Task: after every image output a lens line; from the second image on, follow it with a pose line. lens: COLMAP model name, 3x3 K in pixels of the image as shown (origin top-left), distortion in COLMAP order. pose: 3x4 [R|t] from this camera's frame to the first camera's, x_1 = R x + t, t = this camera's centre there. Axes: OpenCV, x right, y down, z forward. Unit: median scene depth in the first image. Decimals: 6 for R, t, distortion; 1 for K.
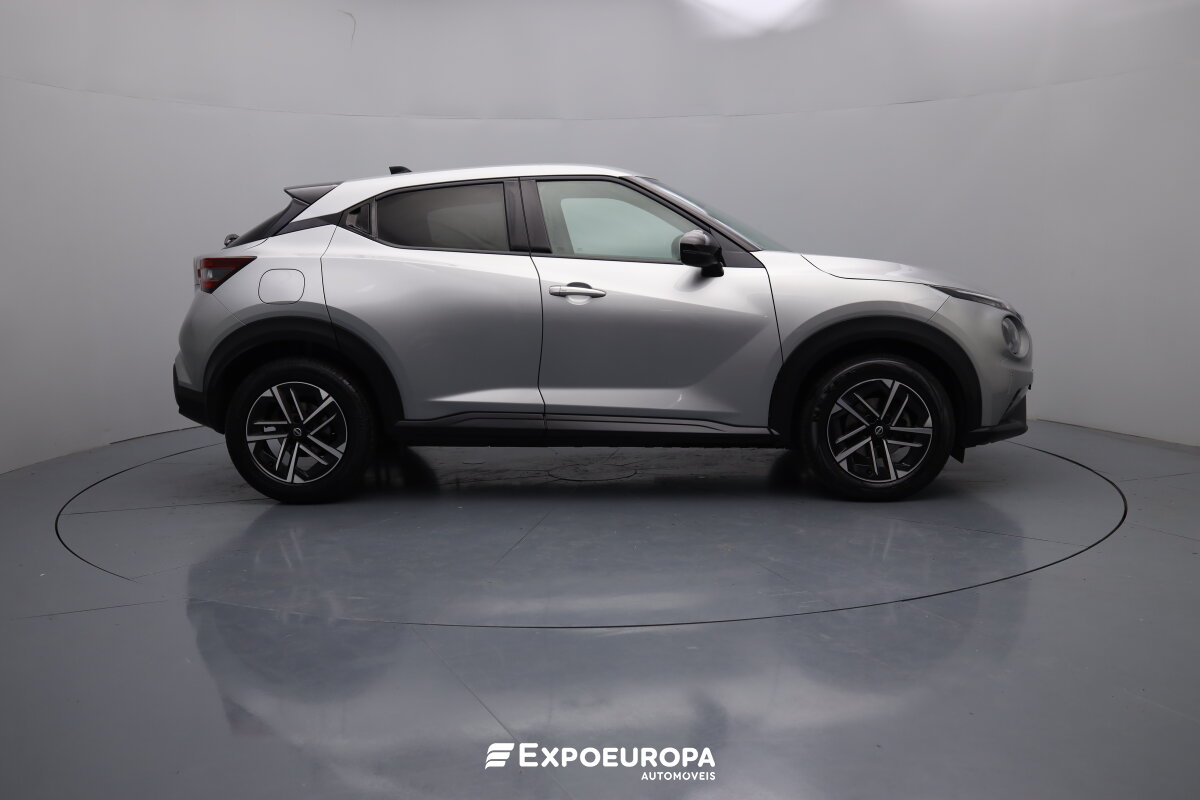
lens RADIAL K [[1205.9, 0, 600.0], [0, 1205.9, 400.0], [0, 0, 1]] dist [0.006148, 0.002904]
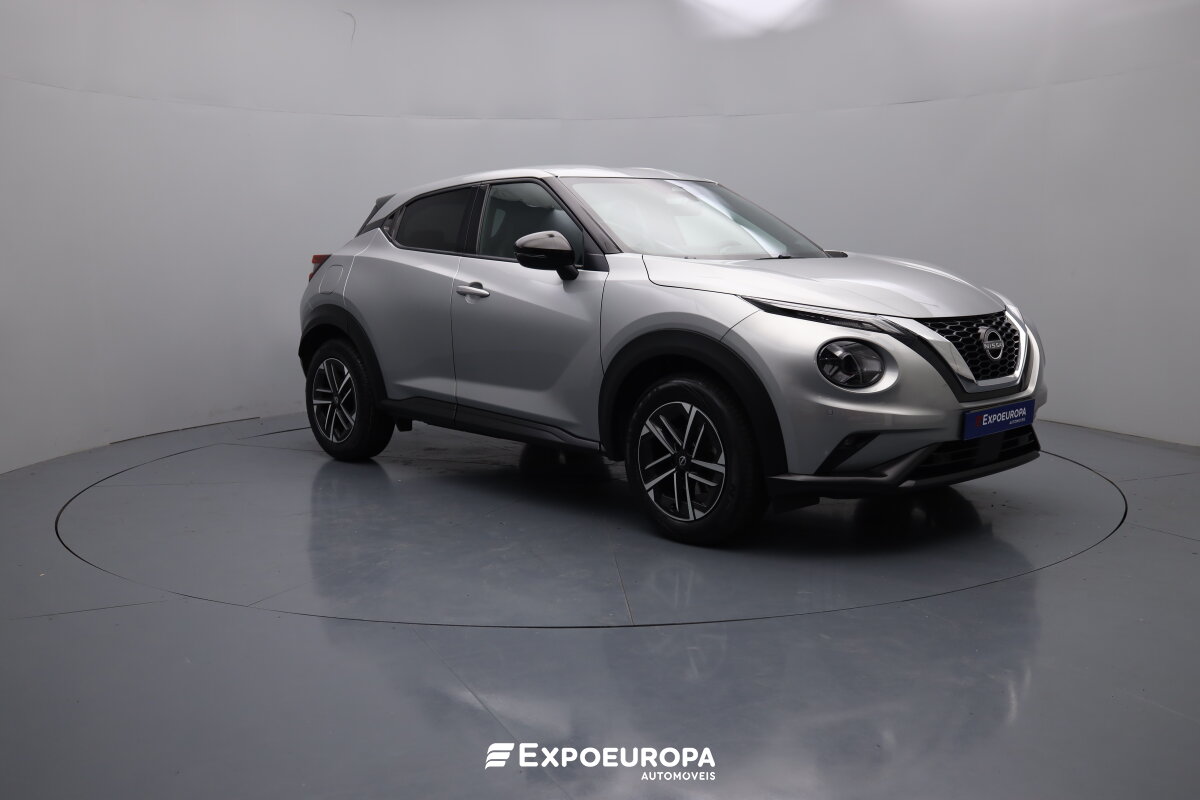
lens RADIAL K [[1205.9, 0, 600.0], [0, 1205.9, 400.0], [0, 0, 1]] dist [0.006148, 0.002904]
pose [[0.701344, 0.095766, -0.706361, 0.791189], [-0.098664, 0.994438, 0.036860, -0.044421], [0.705962, 0.043841, 0.706891, 0.335898]]
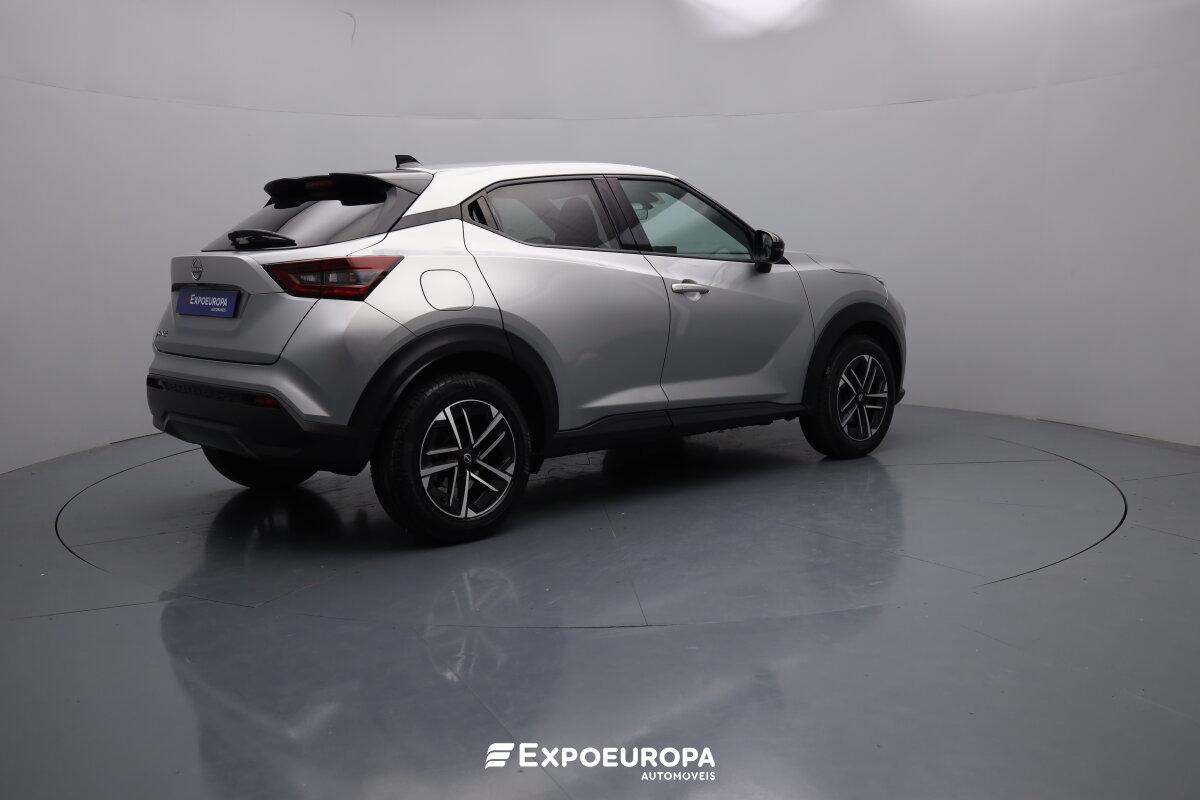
lens RADIAL K [[1205.9, 0, 600.0], [0, 1205.9, 400.0], [0, 0, 1]] dist [0.006148, 0.002904]
pose [[0.707649, -0.084752, 0.701462, -0.790076], [0.103386, 0.994515, 0.015861, -0.018763], [-0.698959, 0.061297, 0.712530, 0.319016]]
